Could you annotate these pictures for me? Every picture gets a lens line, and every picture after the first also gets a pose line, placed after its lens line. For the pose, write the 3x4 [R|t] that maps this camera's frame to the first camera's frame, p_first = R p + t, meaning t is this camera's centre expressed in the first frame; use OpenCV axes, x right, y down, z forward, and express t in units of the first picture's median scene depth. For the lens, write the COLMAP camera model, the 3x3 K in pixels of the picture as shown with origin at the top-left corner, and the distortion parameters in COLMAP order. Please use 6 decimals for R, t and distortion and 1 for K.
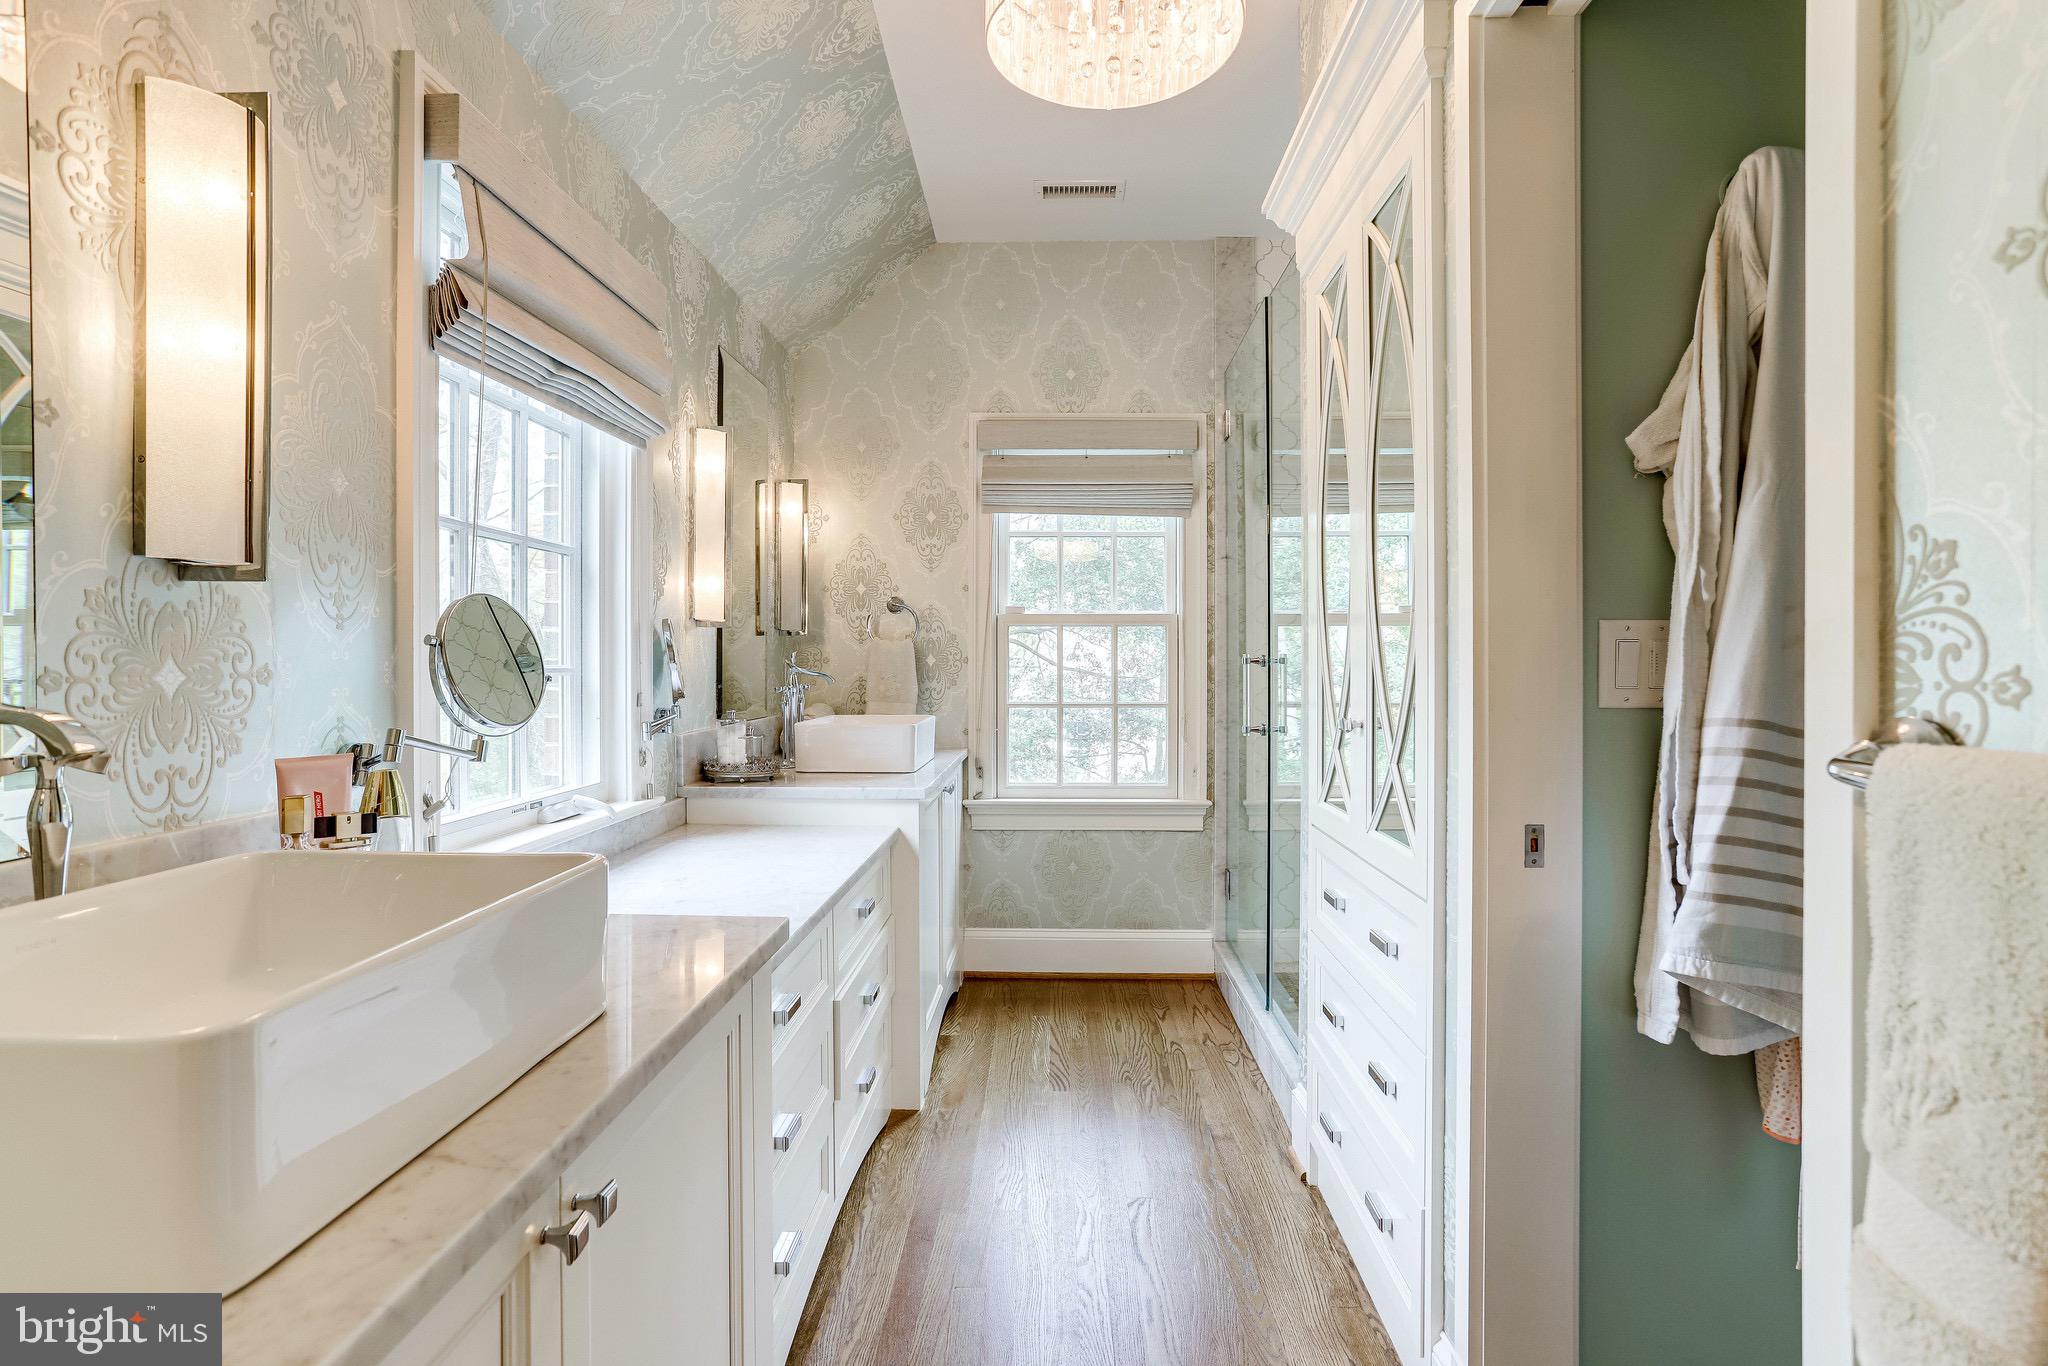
lens RADIAL K [[1000.1, 0, 1025.4], [0, 1000.1, 666.1], [0, 0, 1]] dist [-0.037202, 0.019253]
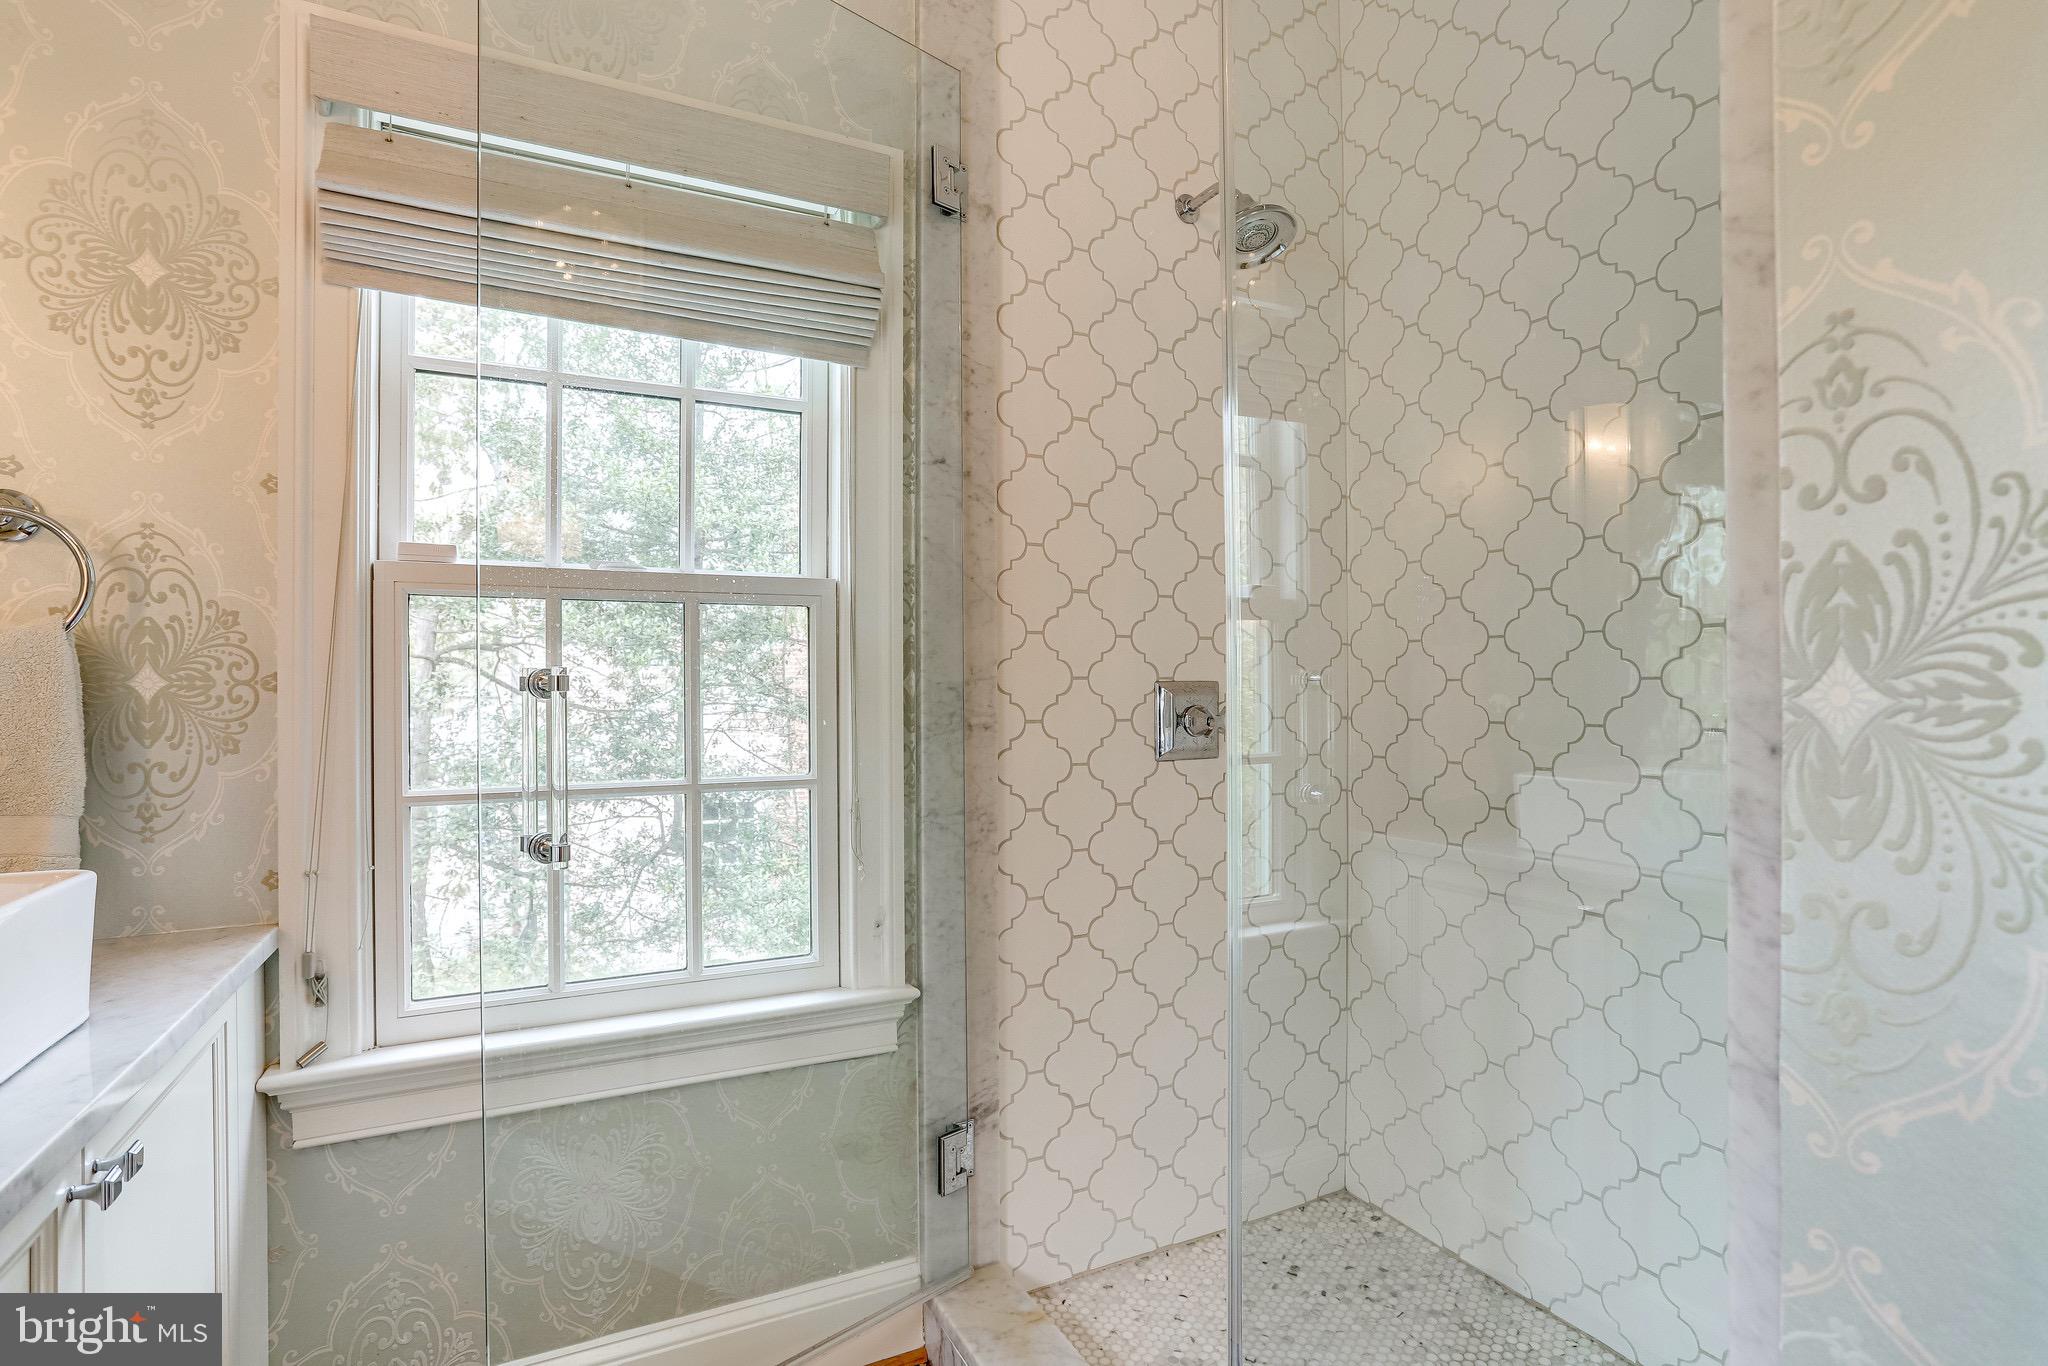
lens RADIAL K [[1000.1, 0, 1025.4], [0, 1000.1, 666.1], [0, 0, 1]] dist [-0.037202, 0.019253]
pose [[0.877031, 0.001463, 0.480432, 0.008751], [0.011633, 0.999637, -0.024281, -0.000293], [-0.480294, 0.026884, 0.876696, 0.559976]]
